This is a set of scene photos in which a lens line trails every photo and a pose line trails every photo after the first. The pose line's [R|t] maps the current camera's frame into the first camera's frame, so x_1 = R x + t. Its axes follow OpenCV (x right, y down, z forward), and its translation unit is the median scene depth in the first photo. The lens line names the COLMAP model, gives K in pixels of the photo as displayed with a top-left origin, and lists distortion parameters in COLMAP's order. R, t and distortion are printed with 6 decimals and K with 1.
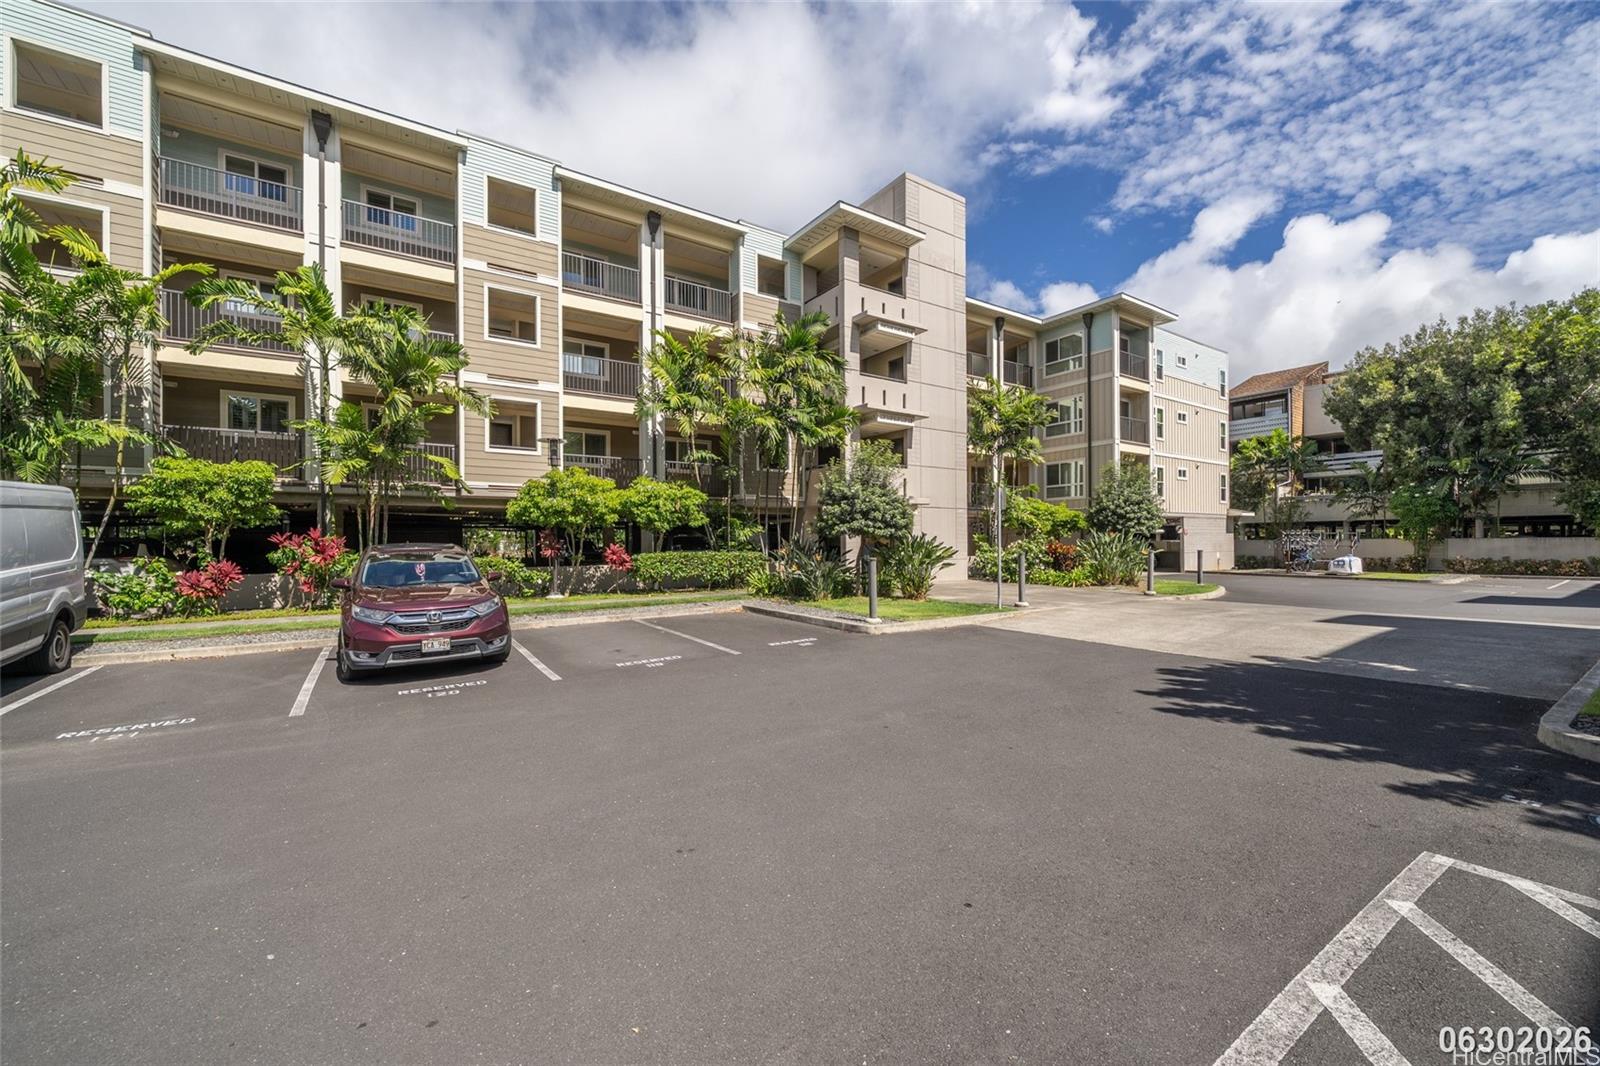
lens RADIAL K [[620.7, 0, 800.0], [0, 620.7, 533.0], [0, 0, 1]] dist [-0.002313, -0.000414]
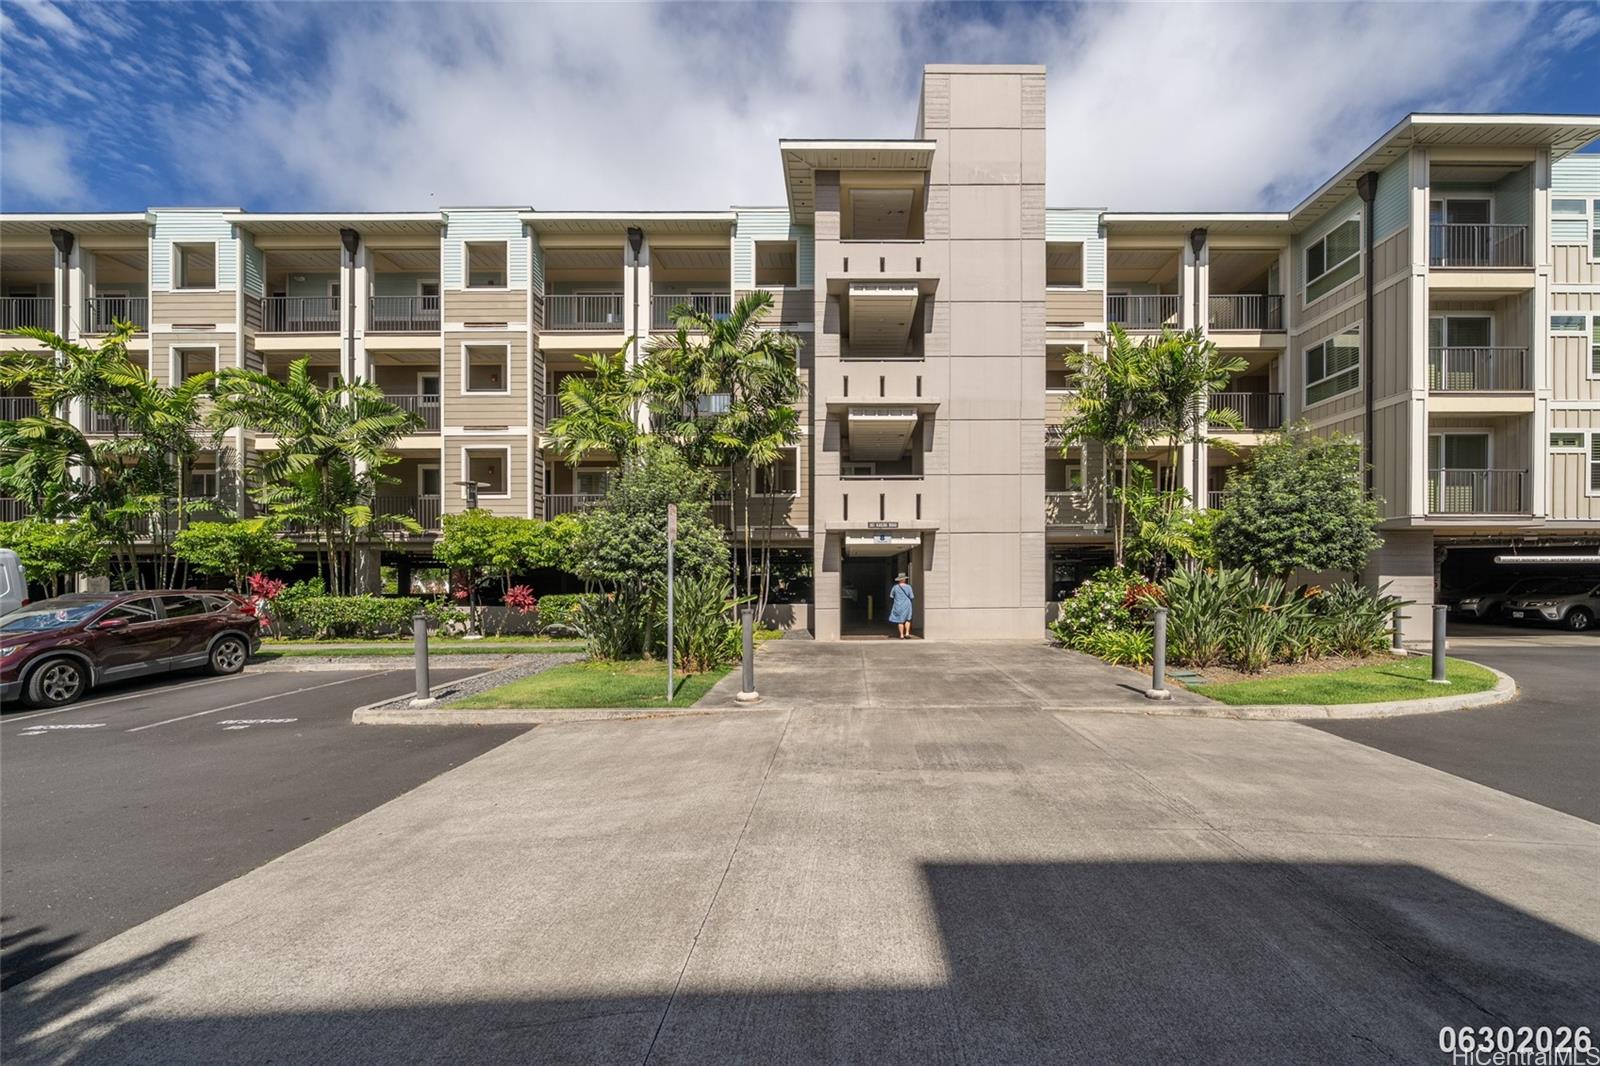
lens RADIAL K [[641.8, 0, 800.0], [0, 641.8, 573.3], [0, 0, 1]] dist [-0.003714, -0.000134]
pose [[0.835008, -0.006552, -0.550200, 0.494679], [0.008092, 0.999967, 0.000374, 0.001479], [0.550179, -0.004764, 0.835033, 0.329974]]
